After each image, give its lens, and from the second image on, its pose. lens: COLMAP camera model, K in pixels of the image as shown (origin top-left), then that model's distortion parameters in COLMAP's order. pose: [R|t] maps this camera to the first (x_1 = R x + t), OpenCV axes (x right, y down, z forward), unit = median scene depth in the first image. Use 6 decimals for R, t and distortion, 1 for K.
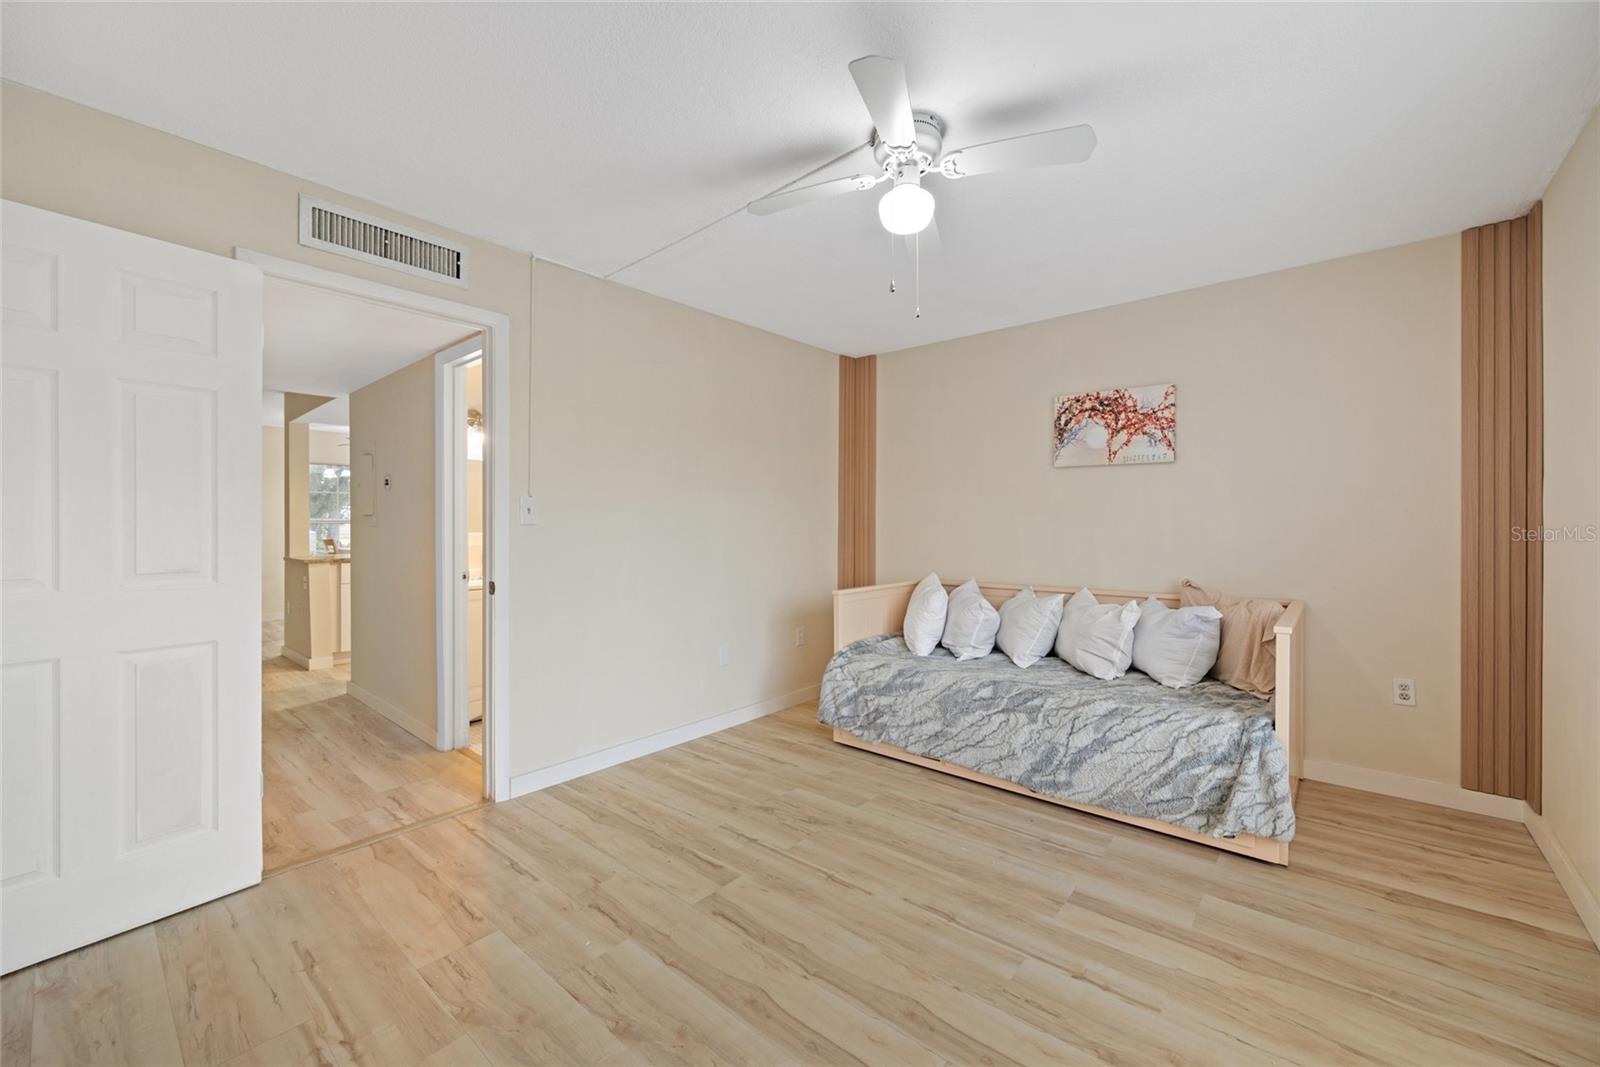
lens RADIAL K [[627.9, 0, 803.0], [0, 627.9, 530.2], [0, 0, 1]] dist [-0.001304, 0.000003]
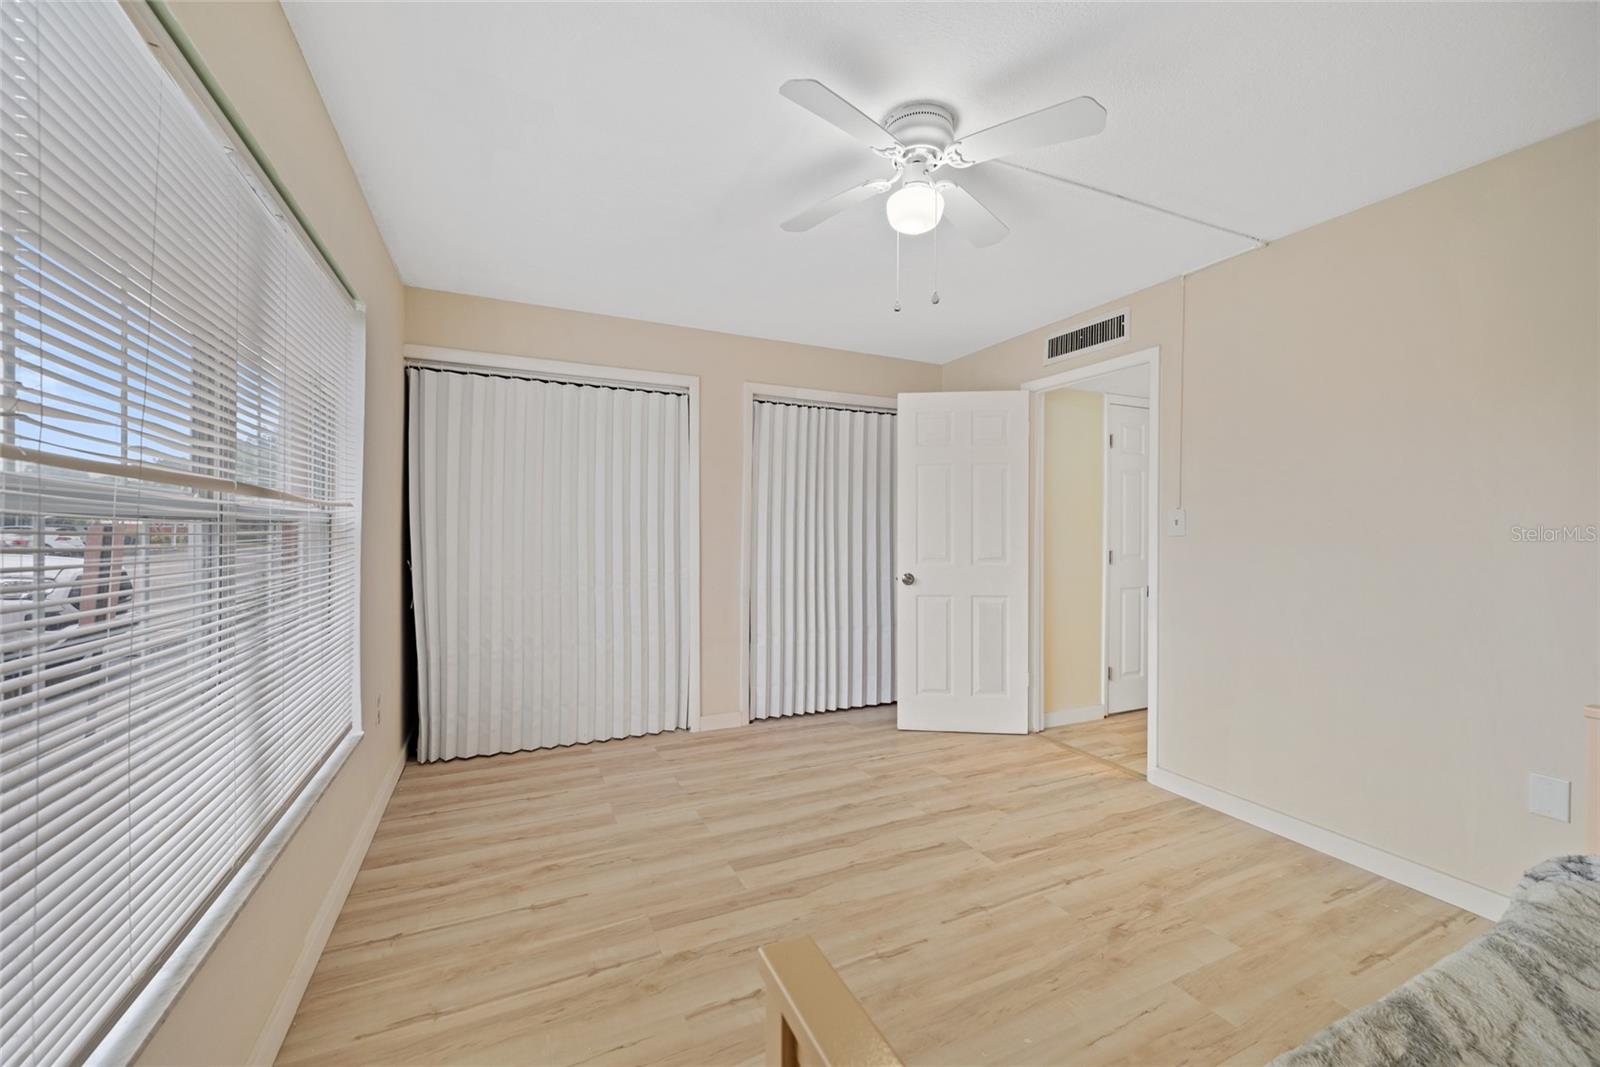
lens RADIAL K [[627.9, 0, 803.0], [0, 627.9, 530.2], [0, 0, 1]] dist [-0.001304, 0.000003]
pose [[-0.409713, -0.002646, -0.912211, 0.945890], [-0.013931, 0.999897, 0.003357, -0.016541], [0.912108, 0.014083, -0.409708, 1.051949]]
